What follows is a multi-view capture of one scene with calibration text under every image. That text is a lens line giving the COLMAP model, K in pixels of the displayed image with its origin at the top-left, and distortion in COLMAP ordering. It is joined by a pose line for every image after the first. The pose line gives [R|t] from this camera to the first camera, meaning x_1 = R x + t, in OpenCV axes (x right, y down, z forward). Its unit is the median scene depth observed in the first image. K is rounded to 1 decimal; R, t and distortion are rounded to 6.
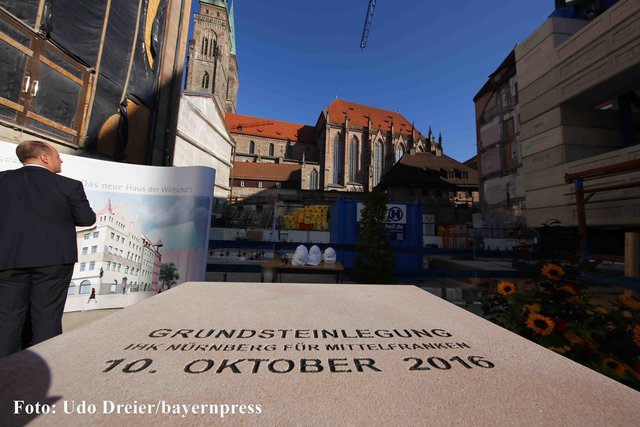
lens RADIAL K [[202.7, 0, 319.2], [0, 202.7, 212.2], [0, 0, 1]] dist [-0.000262, -0.002395]
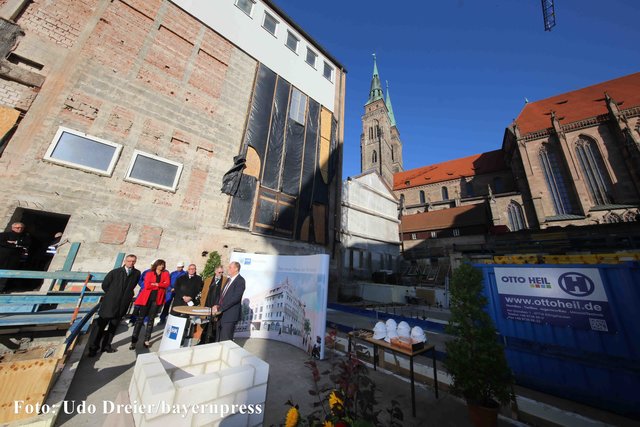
lens RADIAL K [[202.7, 0, 319.2], [0, 202.7, 212.4], [0, 0, 1]] dist [-0.000262, -0.002395]
pose [[0.653246, -0.222101, -0.723838, 0.056532], [0.038591, 0.964533, -0.261127, -0.011756], [0.756162, 0.142647, 0.638648, -0.005213]]
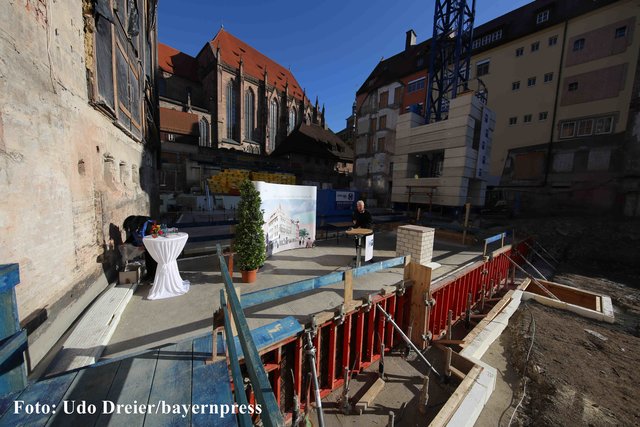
lens RADIAL K [[202.7, 0, 321.3], [0, 202.7, 214.2], [0, 0, 1]] dist [-0.000262, -0.002395]
pose [[0.828977, -0.062770, 0.555749, -0.160778], [-0.065294, 0.976025, 0.207634, -0.035330], [-0.555458, -0.208410, 0.805004, -0.081696]]
